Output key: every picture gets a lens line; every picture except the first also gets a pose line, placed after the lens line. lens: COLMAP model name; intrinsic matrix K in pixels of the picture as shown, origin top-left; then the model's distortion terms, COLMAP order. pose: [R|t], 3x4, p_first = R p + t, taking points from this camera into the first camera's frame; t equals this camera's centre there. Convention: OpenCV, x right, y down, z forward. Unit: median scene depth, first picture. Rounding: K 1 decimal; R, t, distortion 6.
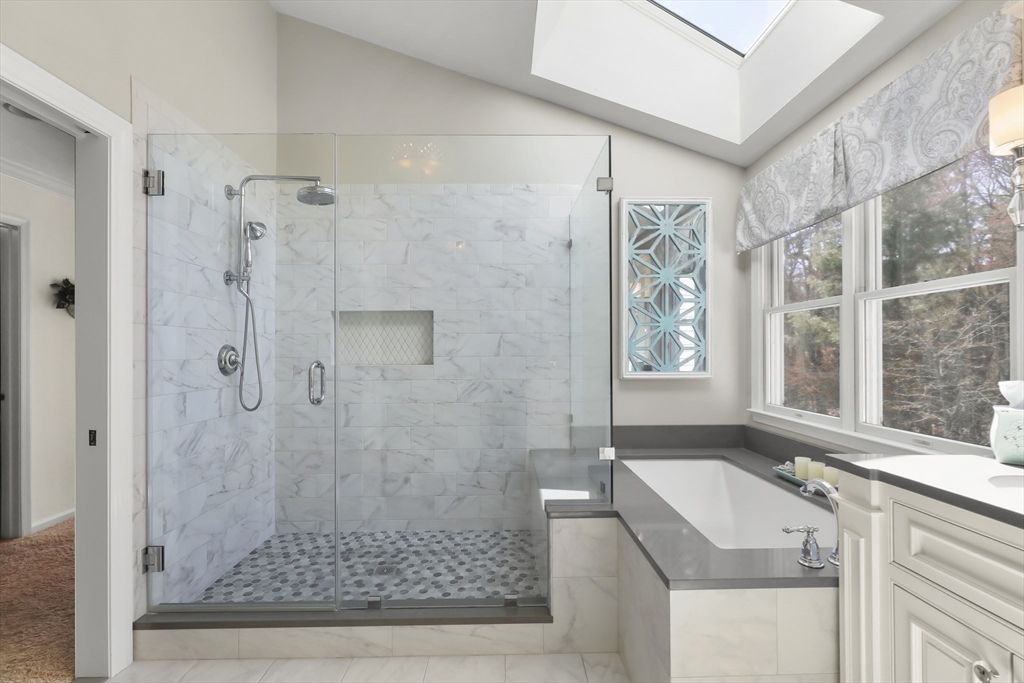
lens RADIAL K [[465.1, 0, 517.4], [0, 465.1, 347.5], [0, 0, 1]] dist [0.005727, -0.000769]
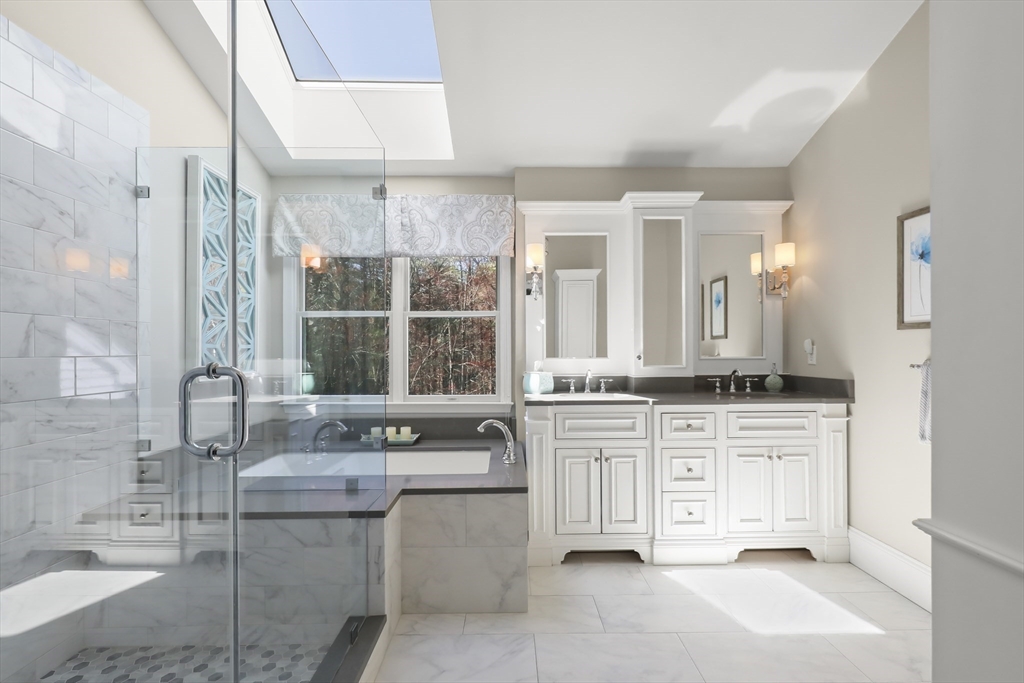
lens RADIAL K [[465.1, 0, 519.4], [0, 465.1, 345.3], [0, 0, 1]] dist [0.005727, -0.000769]
pose [[0.004028, 0.012851, 0.999909, -0.604947], [-0.007147, 0.999892, -0.012822, 0.008714], [-0.999966, -0.007095, 0.004120, 0.467770]]
